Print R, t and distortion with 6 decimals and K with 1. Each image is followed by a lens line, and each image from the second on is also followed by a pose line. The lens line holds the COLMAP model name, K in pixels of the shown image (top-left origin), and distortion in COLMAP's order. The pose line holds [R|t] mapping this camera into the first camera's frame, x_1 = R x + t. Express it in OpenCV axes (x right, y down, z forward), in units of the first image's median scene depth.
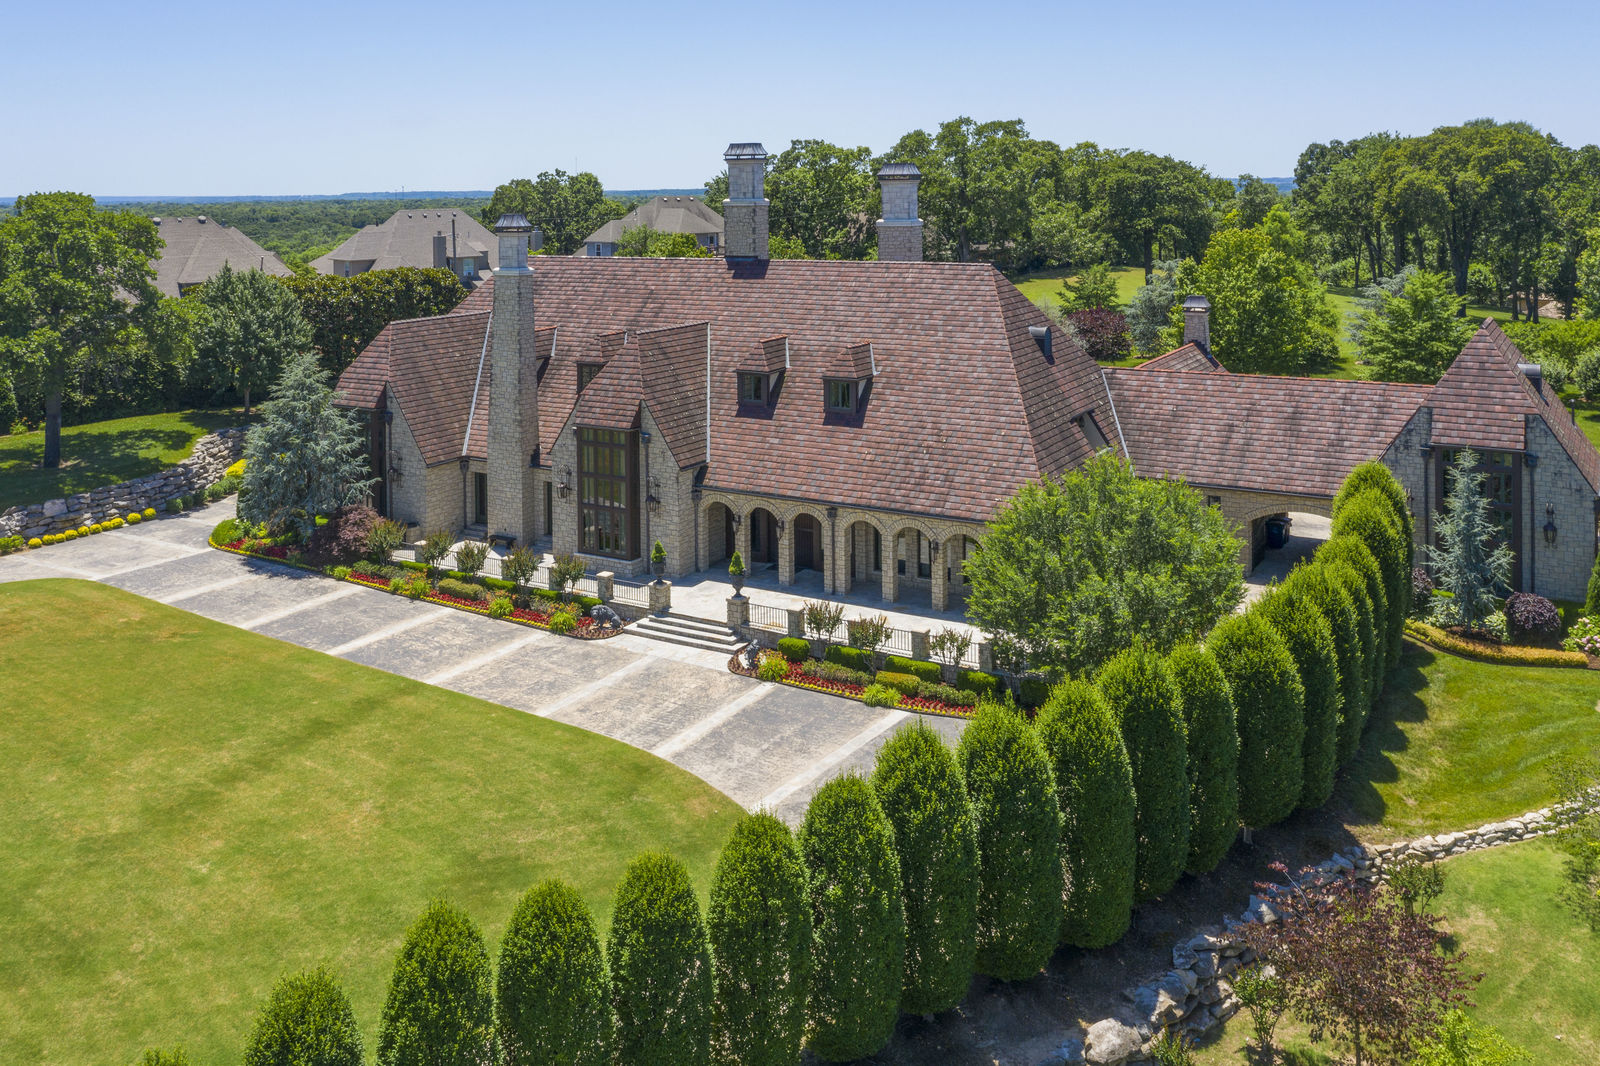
lens RADIAL K [[1289.7, 0, 822.2], [0, 1289.7, 214.3], [0, 0, 1]] dist [-0.000692, -0.009689]
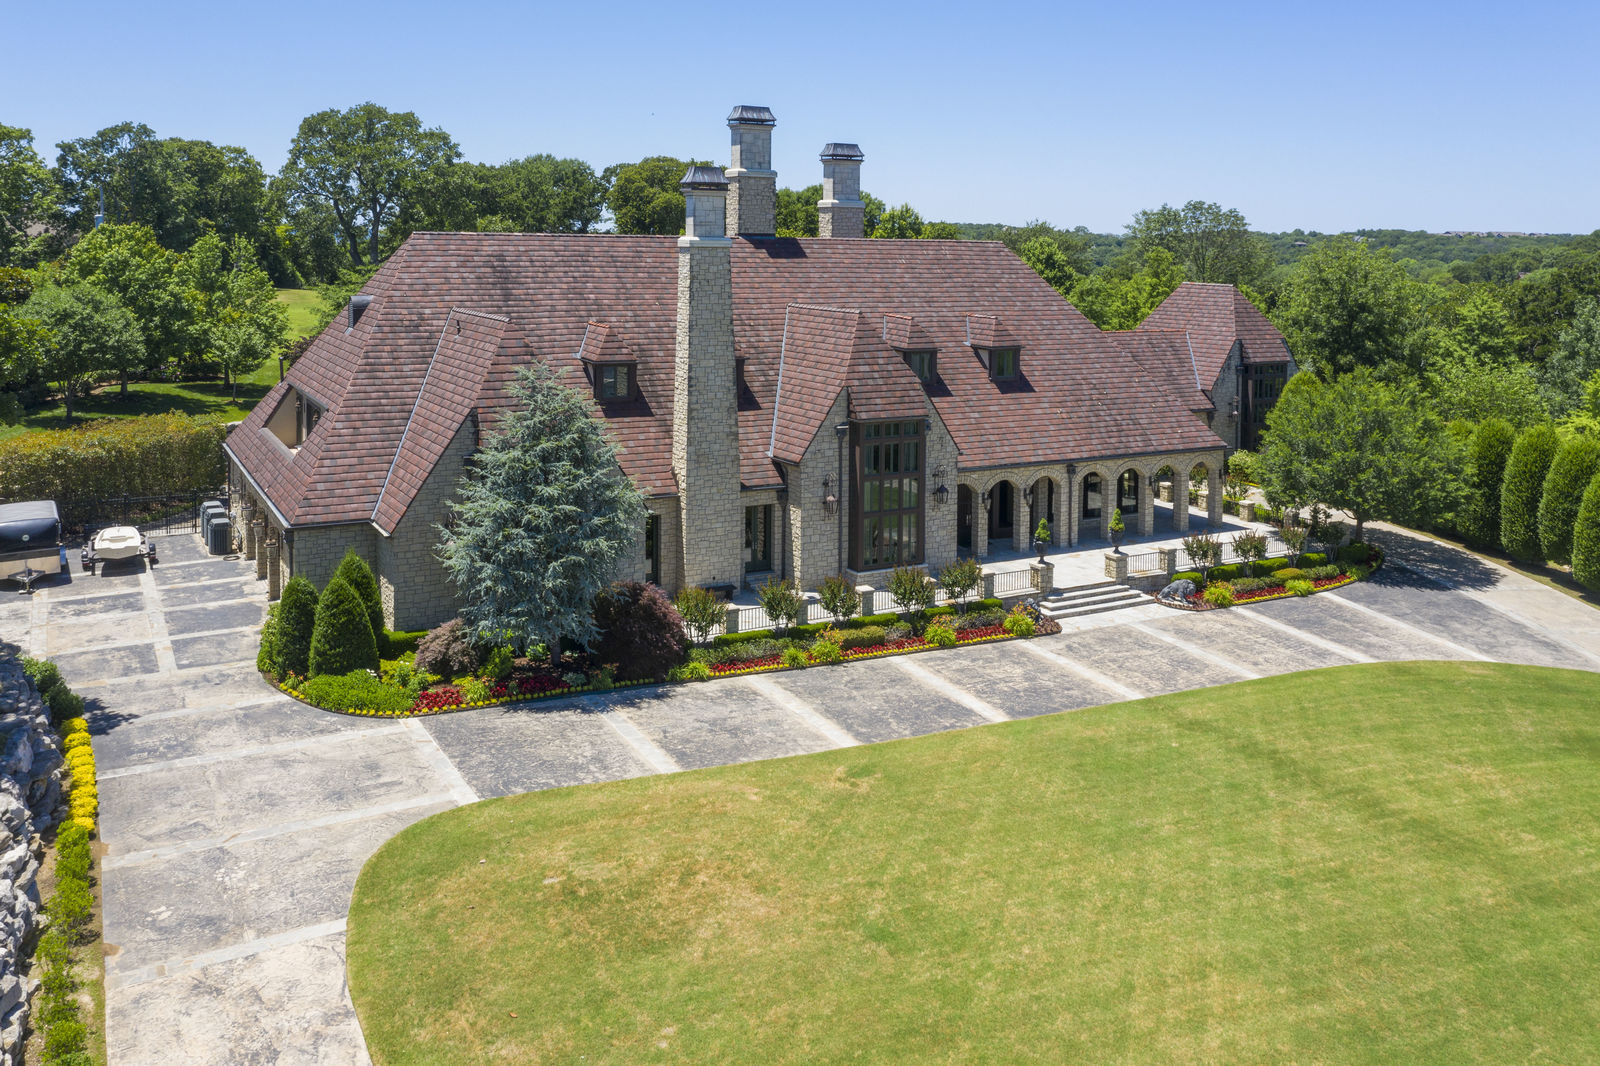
lens RADIAL K [[1214.5, 0, 738.6], [0, 1214.5, 327.8], [0, 0, 1]] dist [-0.011075, 0.007749]
pose [[0.549722, -0.035337, 0.834600, -0.917082], [-0.009186, 0.998789, 0.048339, 0.067043], [-0.835297, -0.034240, 0.548731, 0.653914]]
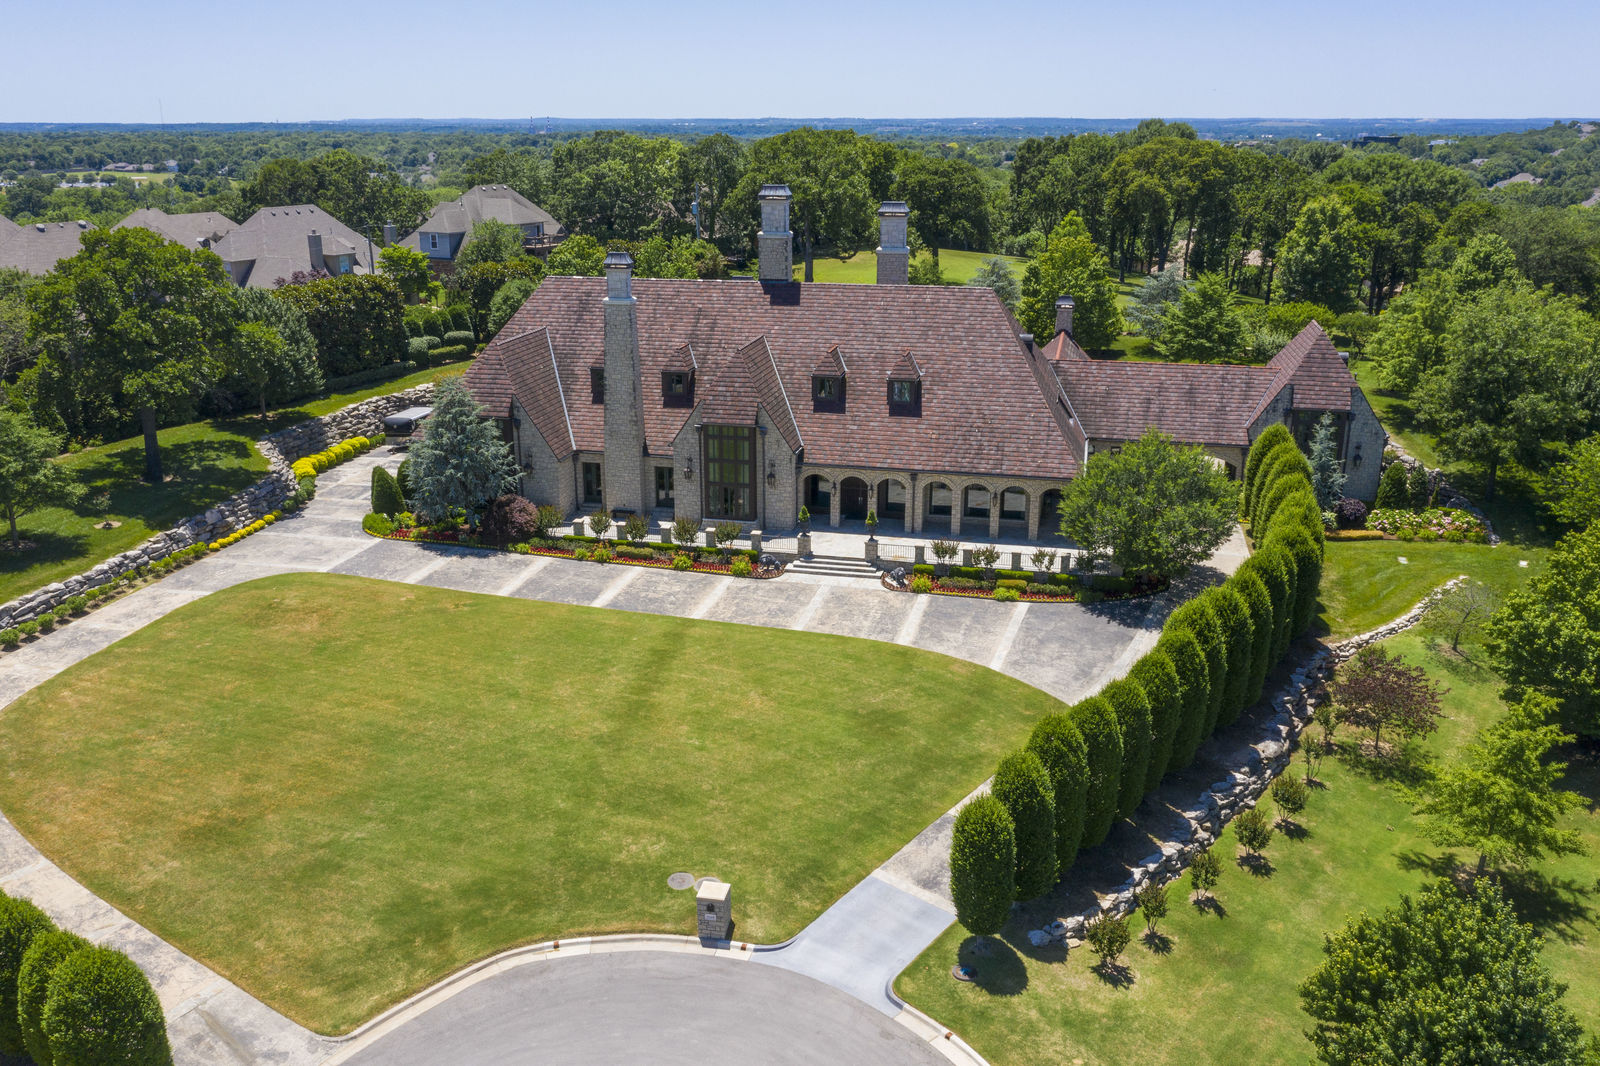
lens RADIAL K [[1214.5, 0, 802.3], [0, 1214.5, 511.2], [0, 0, 1]] dist [-0.011075, 0.007749]
pose [[0.955095, -0.076596, 0.286227, -0.463281], [-0.006239, 0.960596, 0.277878, -0.093351], [-0.296233, -0.267186, 0.916983, -0.171598]]
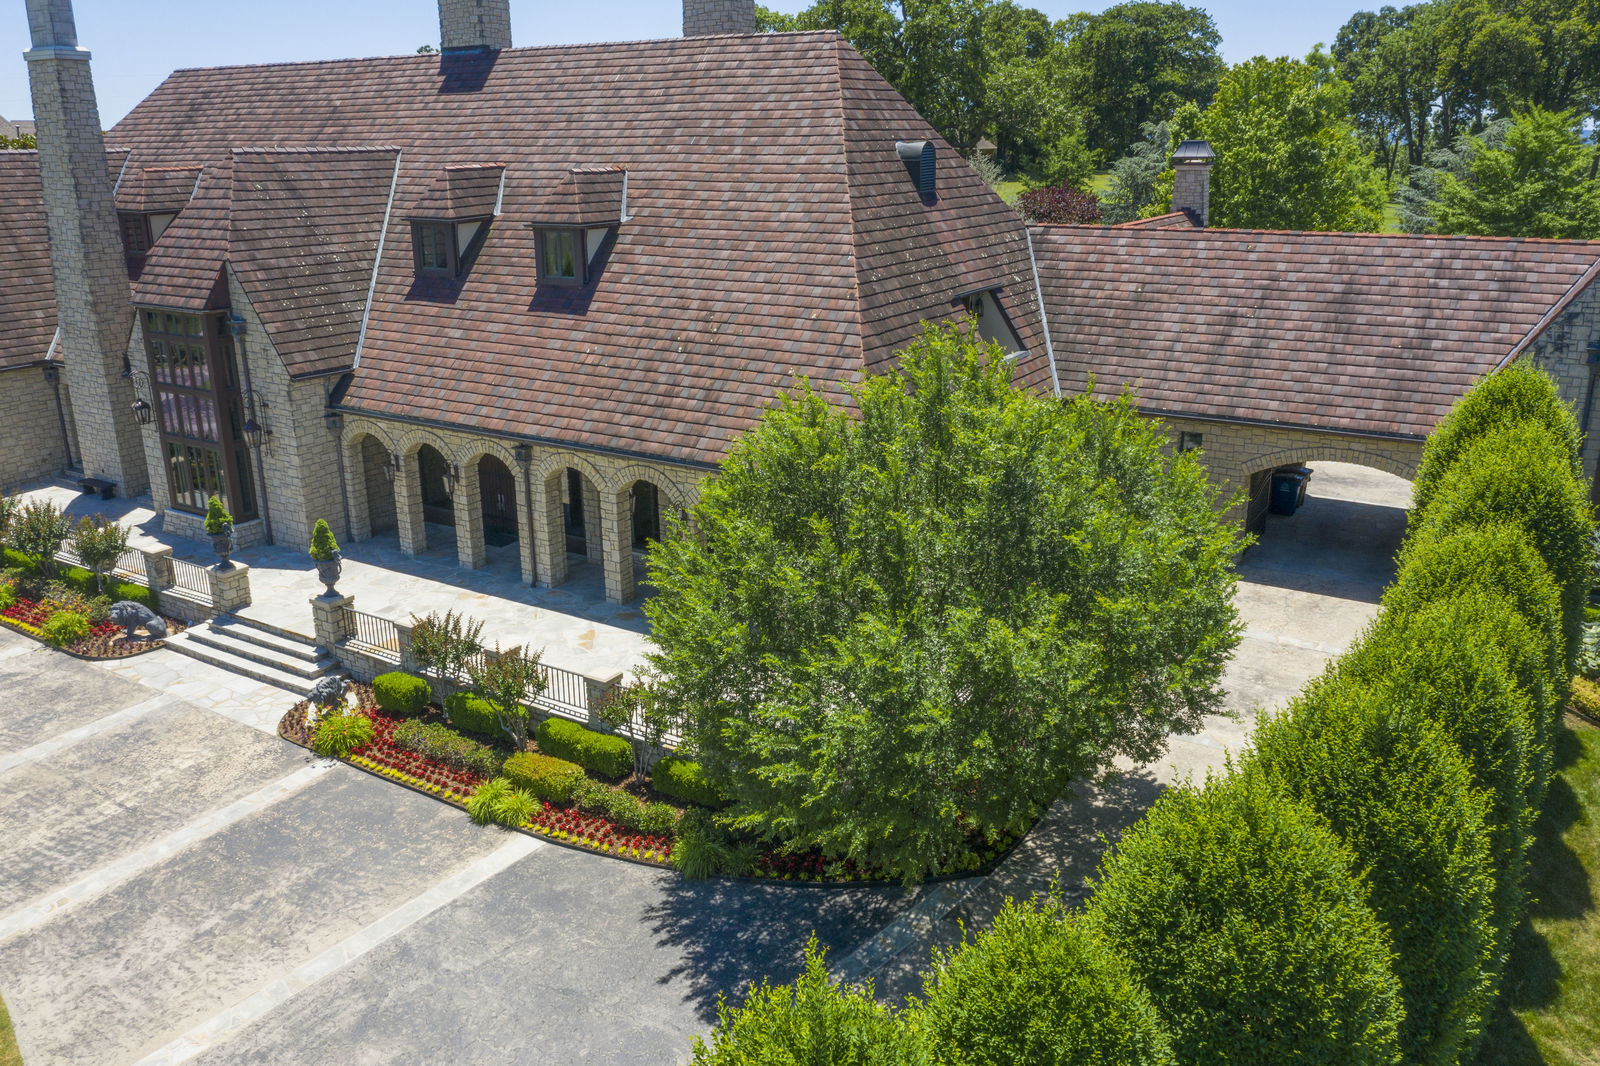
lens RADIAL K [[1214.5, 0, 802.6], [0, 1214.5, 517.9], [0, 0, 1]] dist [-0.011075, 0.007749]
pose [[0.999652, 0.012944, -0.022994, 0.138709], [-0.005884, 0.958822, 0.283948, 0.098830], [0.025723, -0.283713, 0.958564, 0.449948]]
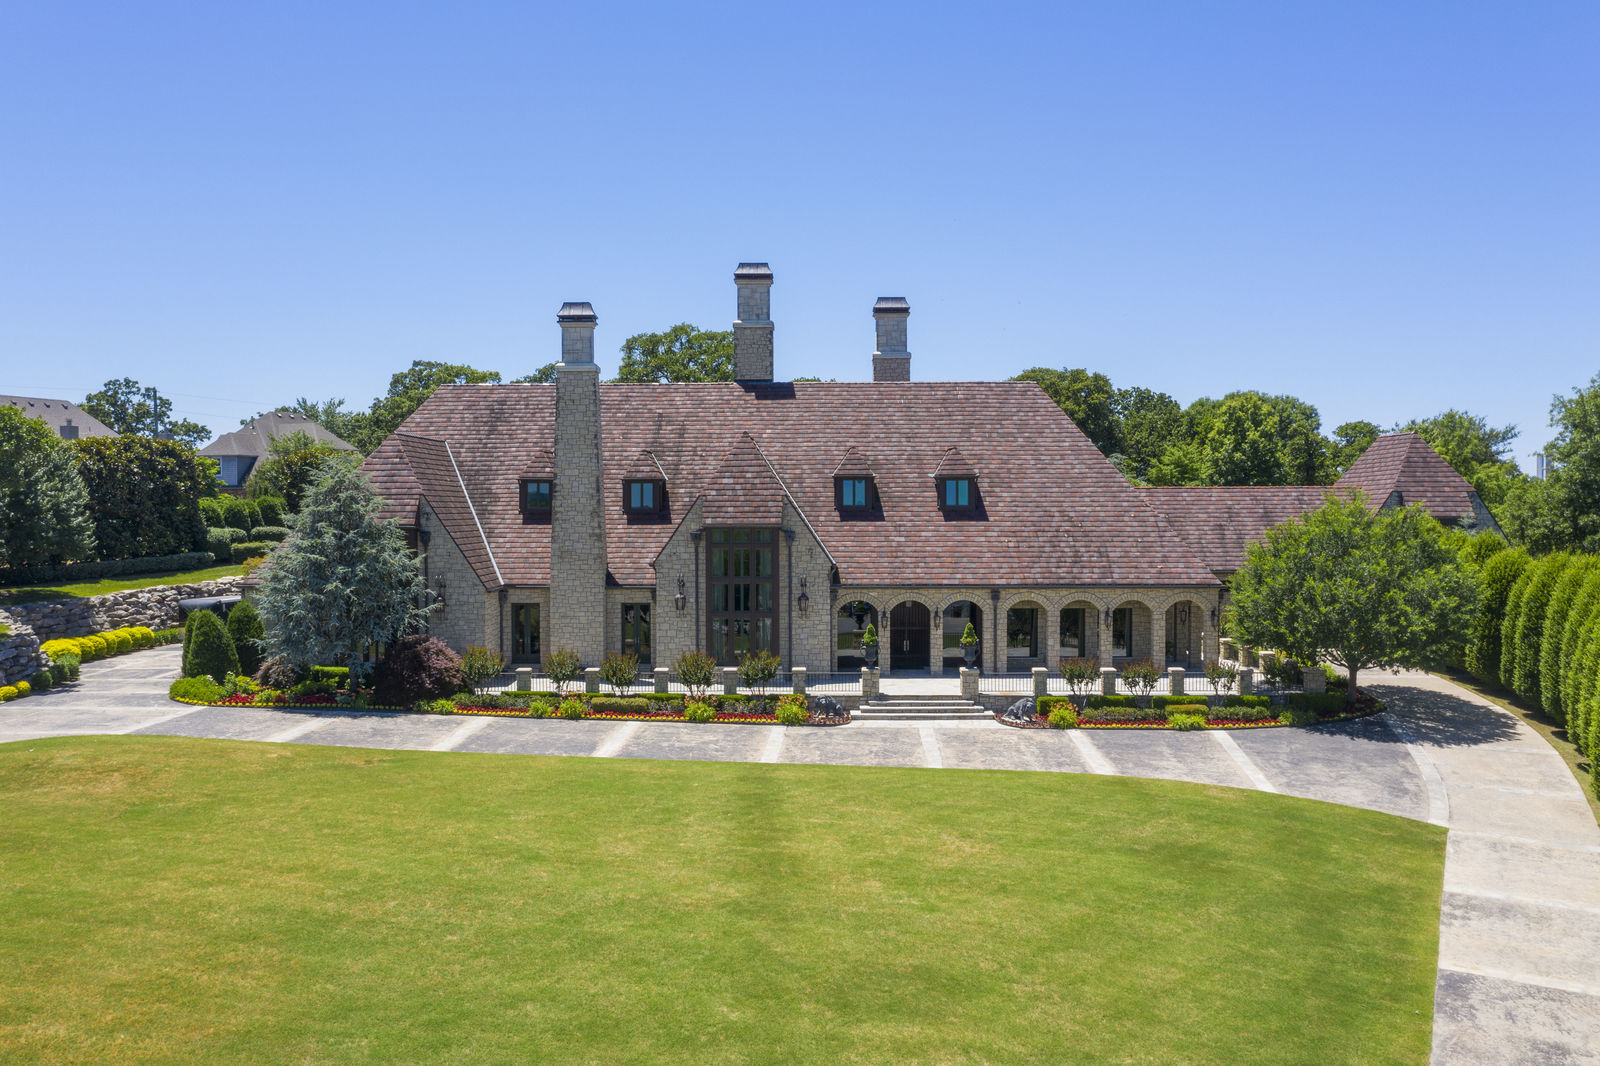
lens RADIAL K [[1214.5, 0, 787.9], [0, 1214.5, 552.8], [0, 0, 1]] dist [-0.011075, 0.007749]
pose [[0.877296, -0.010099, 0.479843, -0.567933], [-0.001474, 0.999717, 0.023736, 0.166464], [-0.479947, -0.021531, 0.877033, 0.225402]]
